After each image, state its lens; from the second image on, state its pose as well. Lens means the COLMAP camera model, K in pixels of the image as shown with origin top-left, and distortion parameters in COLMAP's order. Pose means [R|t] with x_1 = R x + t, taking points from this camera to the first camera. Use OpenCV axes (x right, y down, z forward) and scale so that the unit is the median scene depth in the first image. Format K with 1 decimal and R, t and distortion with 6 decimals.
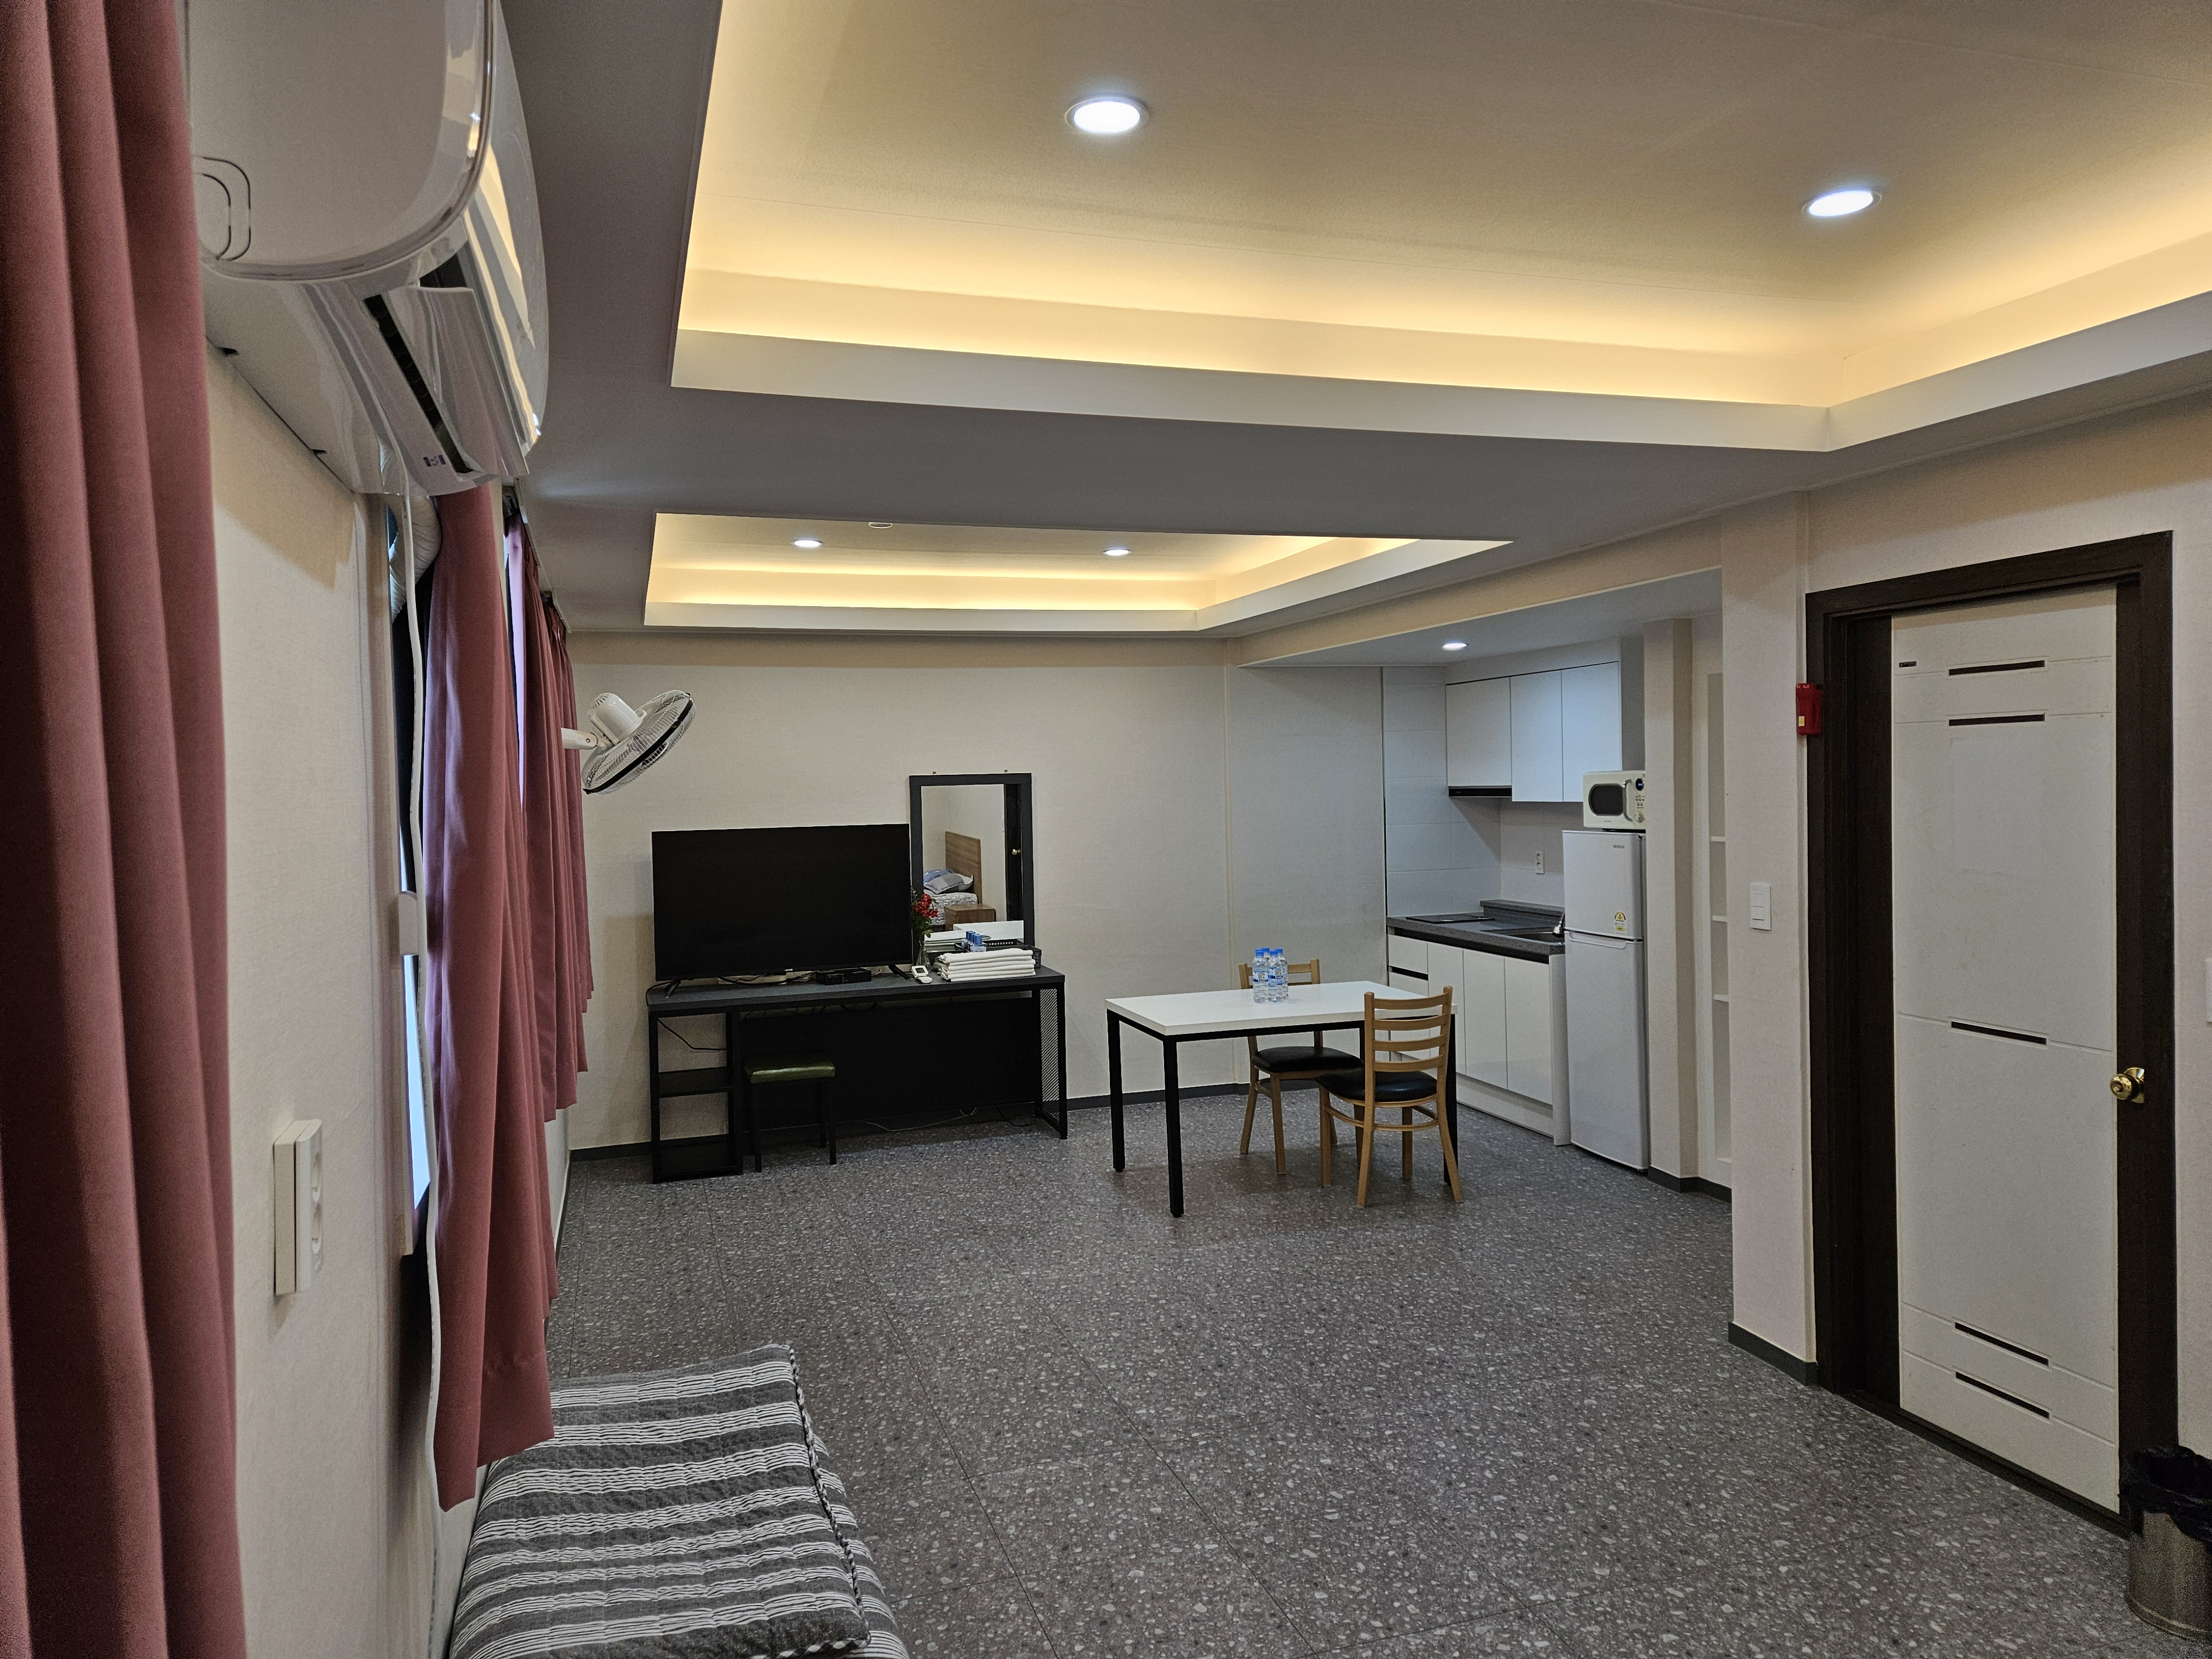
lens RADIAL K [[1466.1, 0, 1106.0], [0, 1466.1, 829.5], [0, 0, 1]] dist [0.061692, -0.000158]
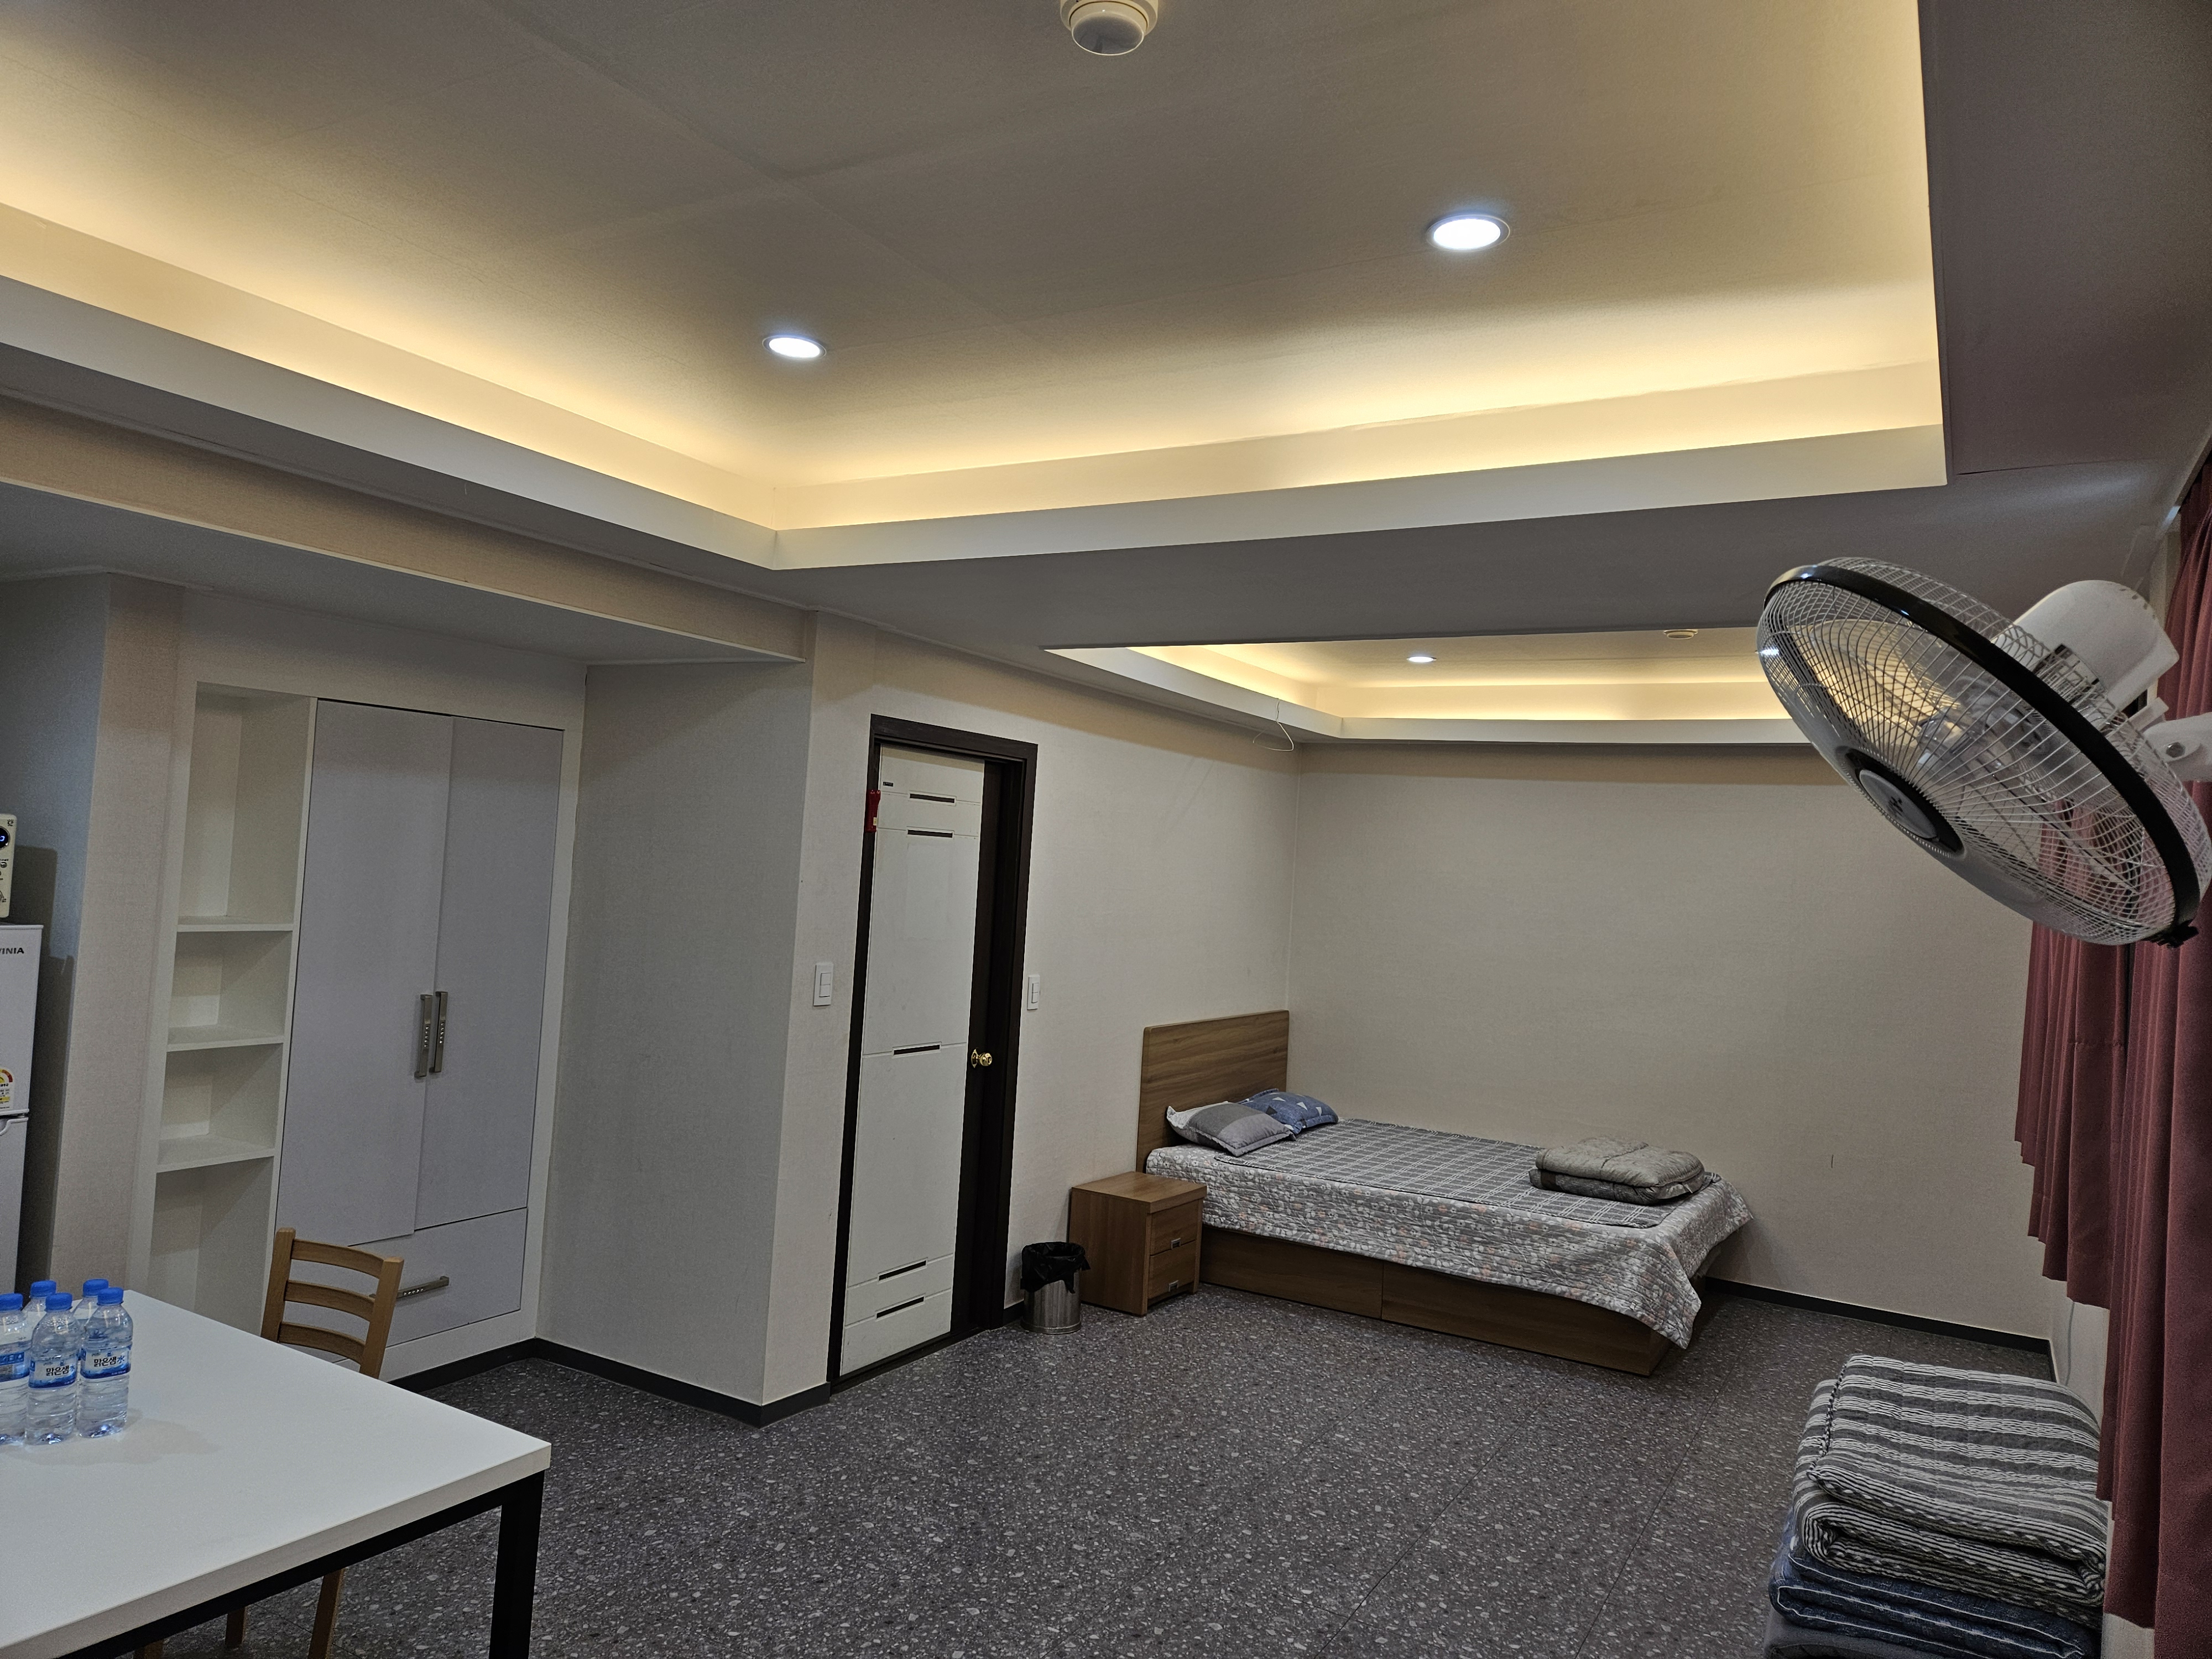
lens RADIAL K [[1466.1, 0, 1106.0], [0, 1466.1, 829.5], [0, 0, 1]] dist [0.061692, -0.000158]
pose [[-0.665074, 0.006911, 0.746746, -0.586135], [-0.018069, 0.999515, -0.025343, -0.044115], [-0.746559, -0.030348, -0.664627, 1.822827]]
